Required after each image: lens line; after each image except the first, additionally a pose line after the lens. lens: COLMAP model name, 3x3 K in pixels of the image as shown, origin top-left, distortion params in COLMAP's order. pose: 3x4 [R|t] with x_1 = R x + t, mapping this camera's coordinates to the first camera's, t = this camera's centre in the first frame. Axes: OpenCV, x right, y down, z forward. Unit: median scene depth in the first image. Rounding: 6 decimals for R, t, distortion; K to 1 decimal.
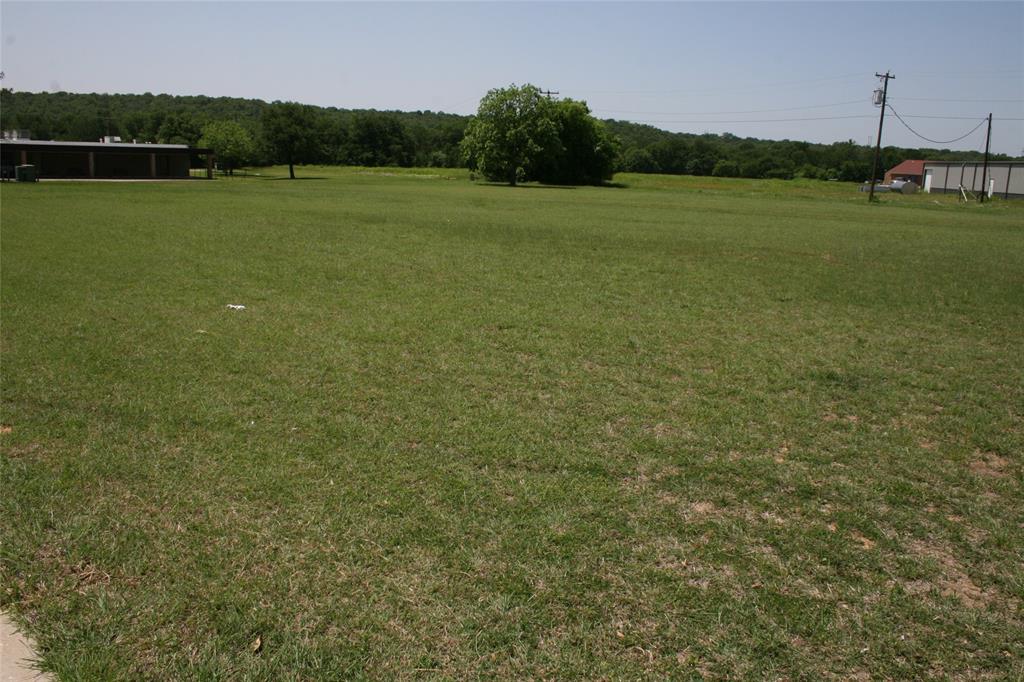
lens RADIAL K [[847.3, 0, 516.0], [0, 847.3, 345.8], [0, 0, 1]] dist [-0.164467, 0.135954]
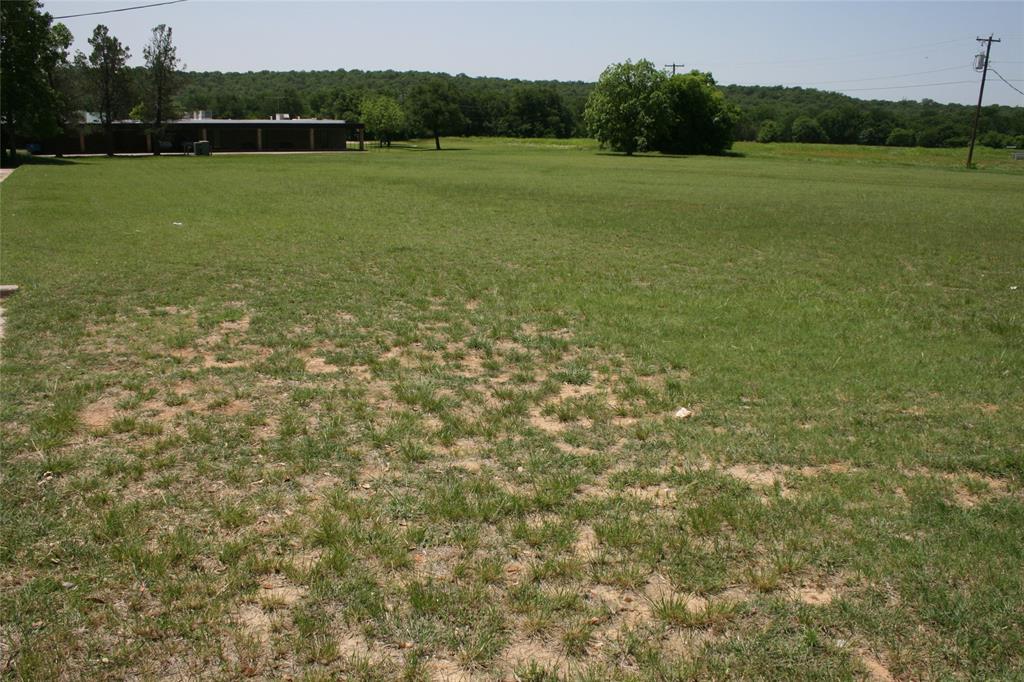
lens RADIAL K [[853.1, 0, 516.3], [0, 853.1, 345.8], [0, 0, 1]] dist [-0.163116, 0.136502]
pose [[0.975739, 0.034982, -0.216123, 0.095439], [-0.027958, 0.998979, 0.035474, 0.016558], [0.217143, -0.028571, 0.975722, -0.077360]]
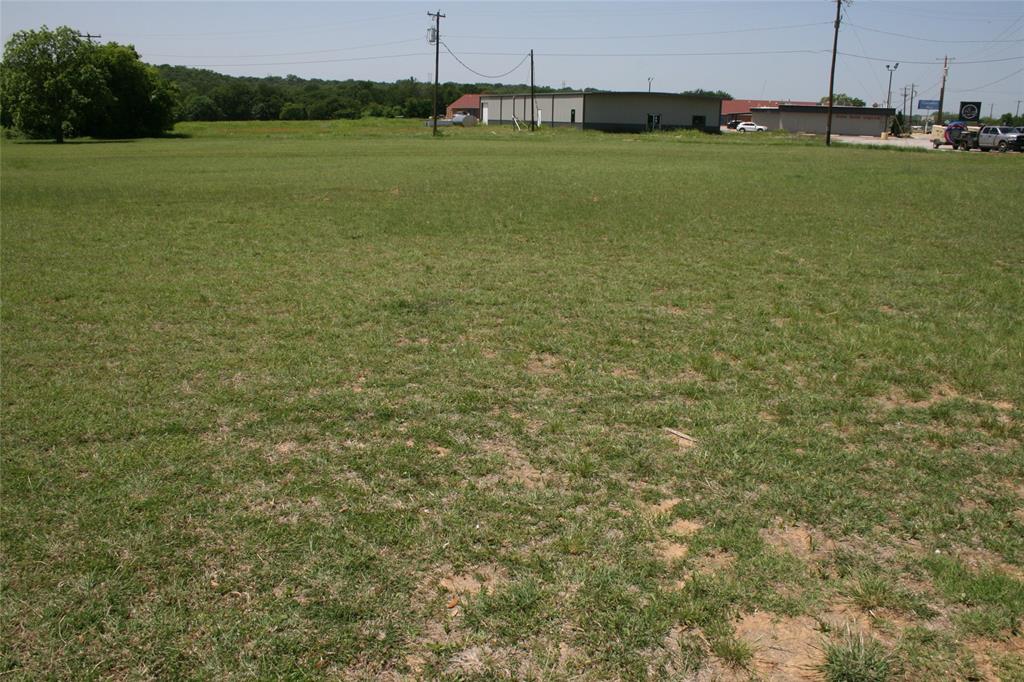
lens RADIAL K [[850.4, 0, 513.9], [0, 850.4, 345.2], [0, 0, 1]] dist [-0.165724, 0.139025]
pose [[0.881634, -0.146135, 0.448739, 0.001507], [0.116960, 0.988844, 0.092233, 0.000514], [-0.457211, -0.028831, 0.888891, -0.001638]]
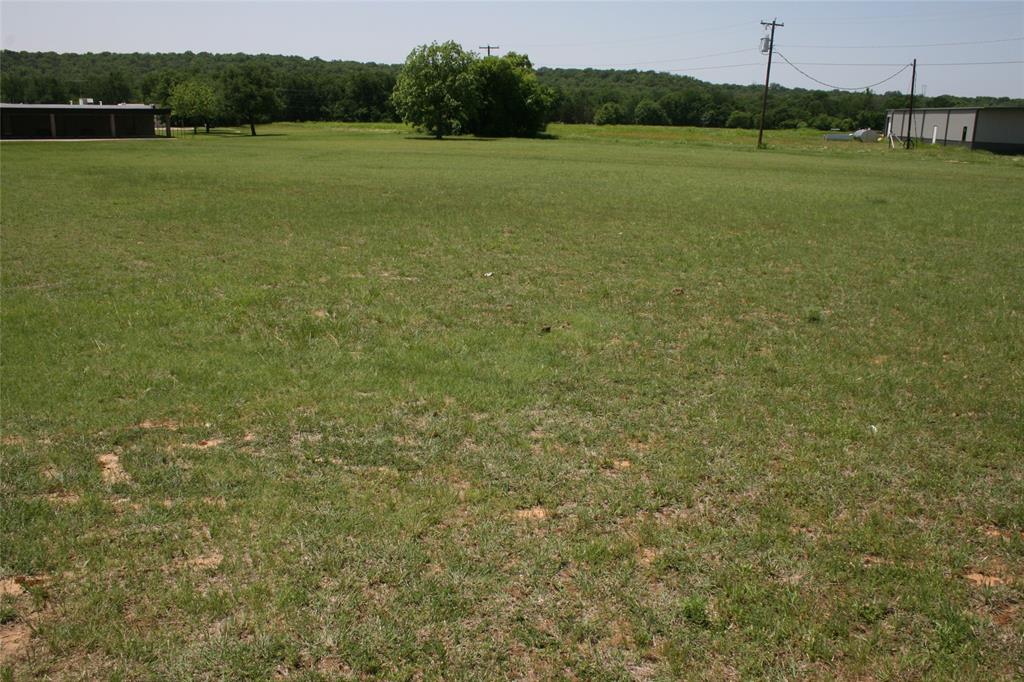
lens RADIAL K [[853.1, 0, 516.3], [0, 853.1, 345.8], [0, 0, 1]] dist [-0.163116, 0.136502]
pose [[0.997656, 0.004563, -0.068277, 0.164162], [-0.001060, 0.998685, 0.051255, 0.013085], [0.068421, -0.051063, 0.996349, -0.051470]]
